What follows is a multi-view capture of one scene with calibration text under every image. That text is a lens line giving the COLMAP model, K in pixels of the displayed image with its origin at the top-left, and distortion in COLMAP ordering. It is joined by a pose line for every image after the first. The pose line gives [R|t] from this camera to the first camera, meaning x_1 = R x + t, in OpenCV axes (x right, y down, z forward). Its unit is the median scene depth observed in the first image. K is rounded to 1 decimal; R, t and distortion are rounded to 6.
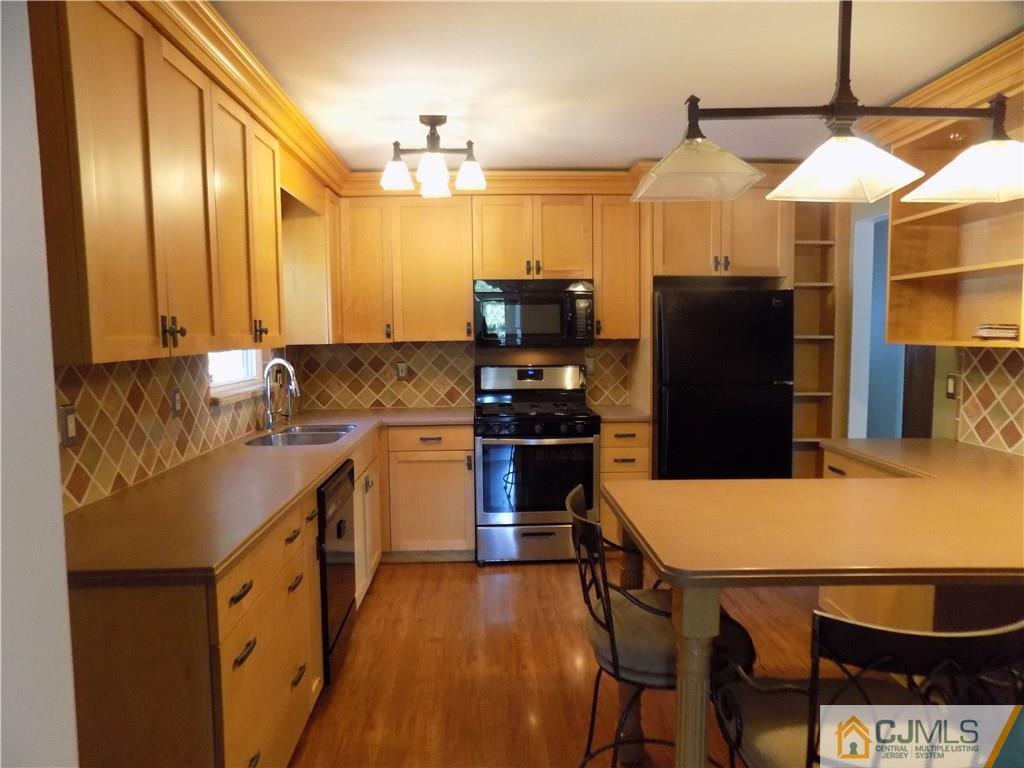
lens RADIAL K [[686.1, 0, 510.8], [0, 686.1, 389.4], [0, 0, 1]] dist [-0.075434, 0.083656]
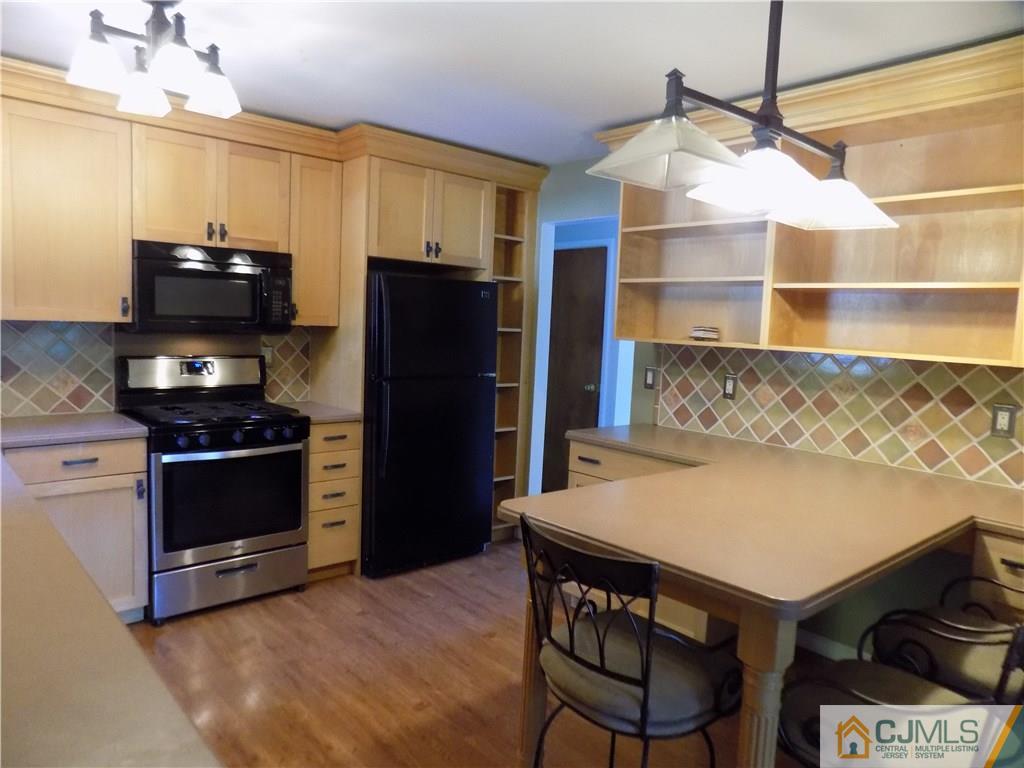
lens RADIAL K [[686.1, 0, 510.8], [0, 686.1, 389.4], [0, 0, 1]] dist [-0.075434, 0.083656]
pose [[0.772998, -0.026089, 0.633872, -0.213148], [0.011182, 0.999559, 0.027504, -0.015891], [-0.634310, -0.014172, 0.772949, 0.193818]]
